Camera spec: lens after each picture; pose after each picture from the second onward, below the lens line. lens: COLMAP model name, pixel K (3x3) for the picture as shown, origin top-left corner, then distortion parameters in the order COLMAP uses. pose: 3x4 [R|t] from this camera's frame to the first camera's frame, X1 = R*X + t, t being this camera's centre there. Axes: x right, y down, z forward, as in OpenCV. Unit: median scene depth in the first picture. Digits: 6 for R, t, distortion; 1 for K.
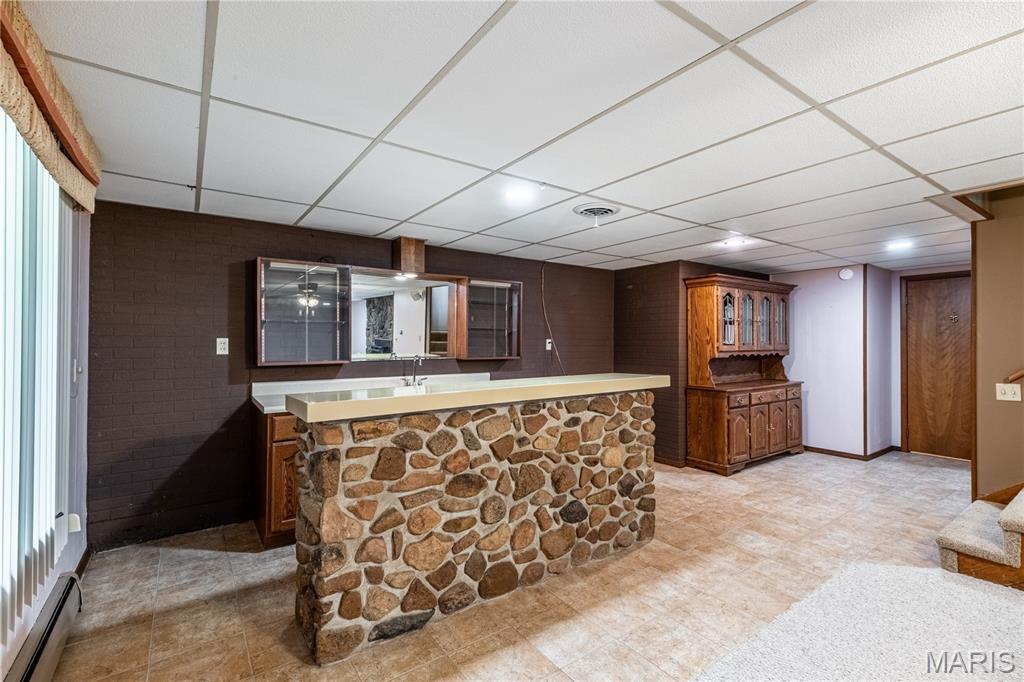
lens RADIAL K [[442.2, 0, 507.6], [0, 442.2, 339.4], [0, 0, 1]] dist [0.003668, 0.000245]
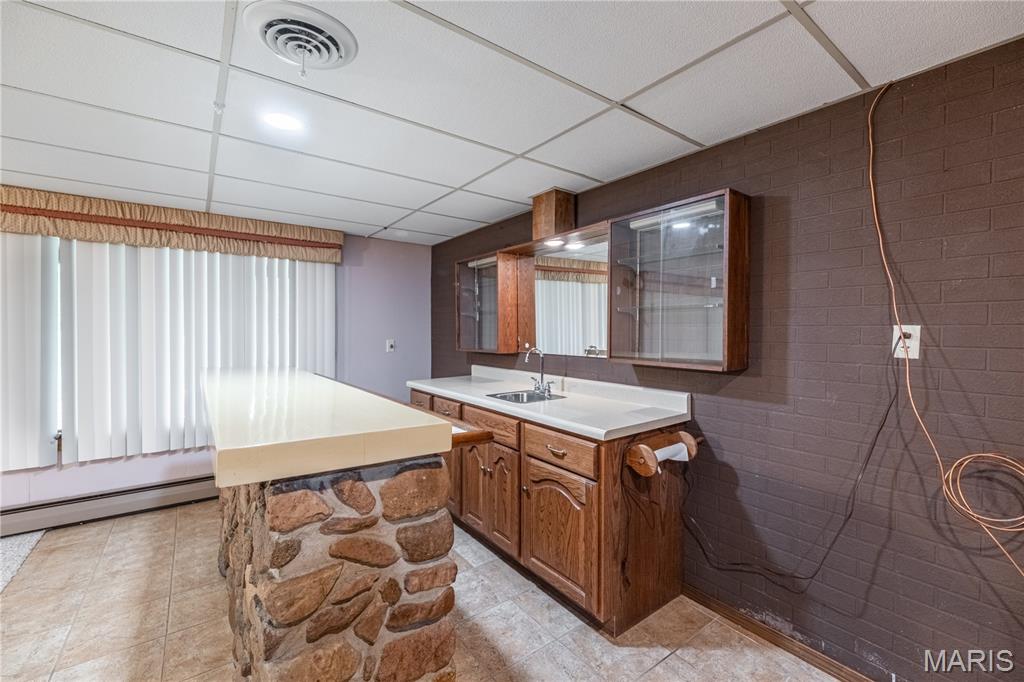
lens RADIAL K [[431.3, 0, 514.1], [0, 431.3, 332.8], [0, 0, 1]] dist [0.002692, -0.001423]
pose [[0.011398, 0.002583, -0.999932, 0.664294], [-0.000064, 0.999997, 0.002583, 0.007058], [0.999935, 0.000034, 0.011398, 1.197196]]
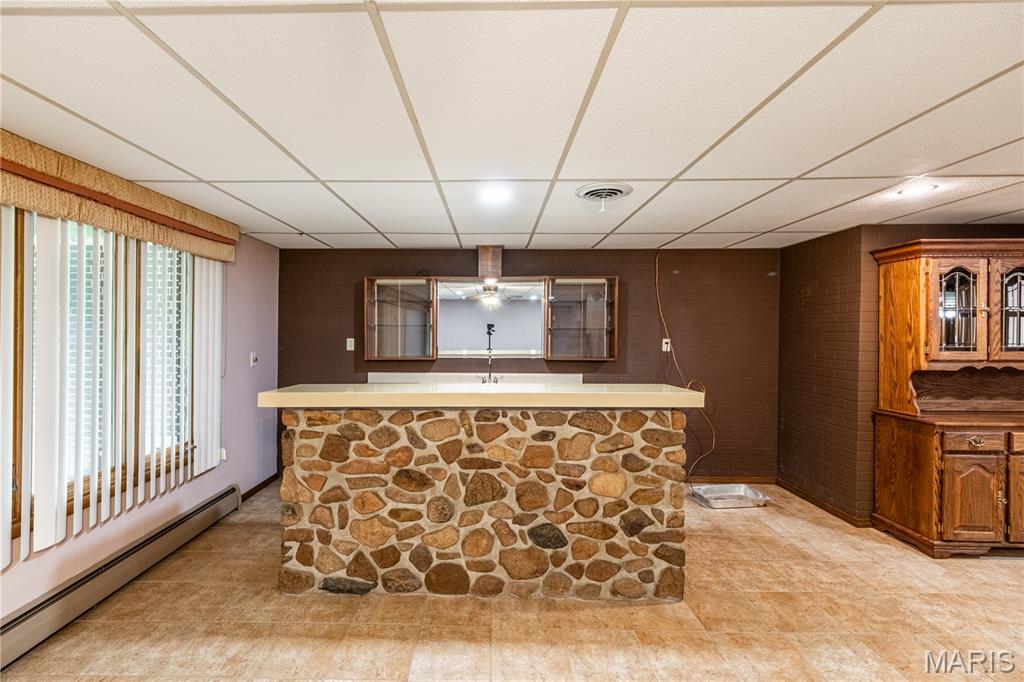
lens RADIAL K [[431.3, 0, 507.8], [0, 431.3, 334.4], [0, 0, 1]] dist [0.002692, -0.001423]
pose [[0.814031, 0.002003, -0.580818, 0.552364], [0.001186, 0.999986, 0.005111, -0.022942], [0.580820, -0.004850, 0.814017, 0.222705]]
